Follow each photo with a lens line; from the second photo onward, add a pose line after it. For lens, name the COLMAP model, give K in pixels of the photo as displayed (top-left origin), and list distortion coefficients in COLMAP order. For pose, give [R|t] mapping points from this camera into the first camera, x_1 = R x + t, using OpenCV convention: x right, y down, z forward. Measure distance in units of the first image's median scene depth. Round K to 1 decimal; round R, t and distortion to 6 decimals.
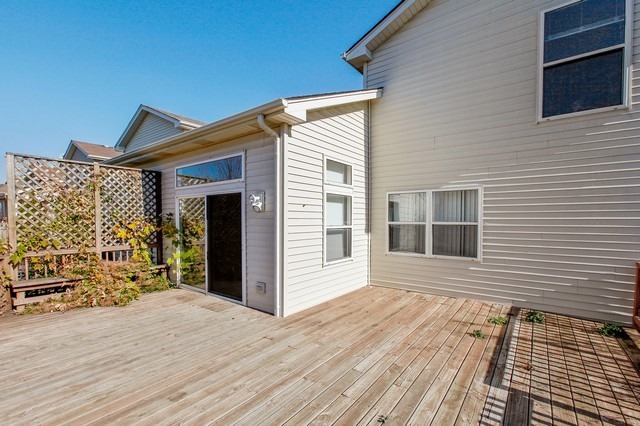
lens RADIAL K [[287.1, 0, 326.8], [0, 287.1, 227.0], [0, 0, 1]] dist [0.002267, 0.000594]
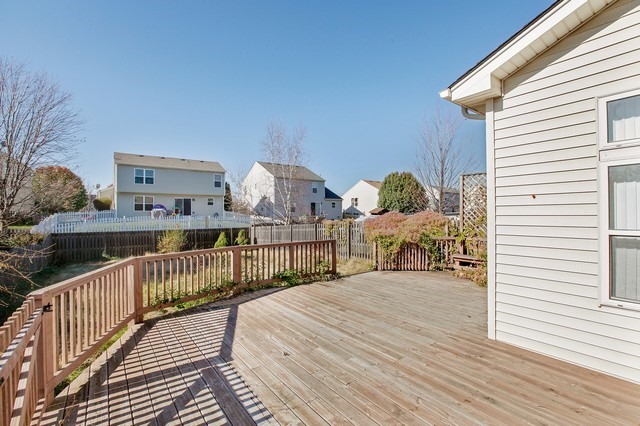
lens RADIAL K [[302.2, 0, 323.8], [0, 302.2, 214.4], [0, 0, 1]] dist [-0.030467, 0.000580]
pose [[-0.283893, -0.000135, -0.958856, 0.834519], [-0.016968, 0.999844, 0.004883, -0.032039], [0.958706, 0.017657, -0.283851, 0.832798]]
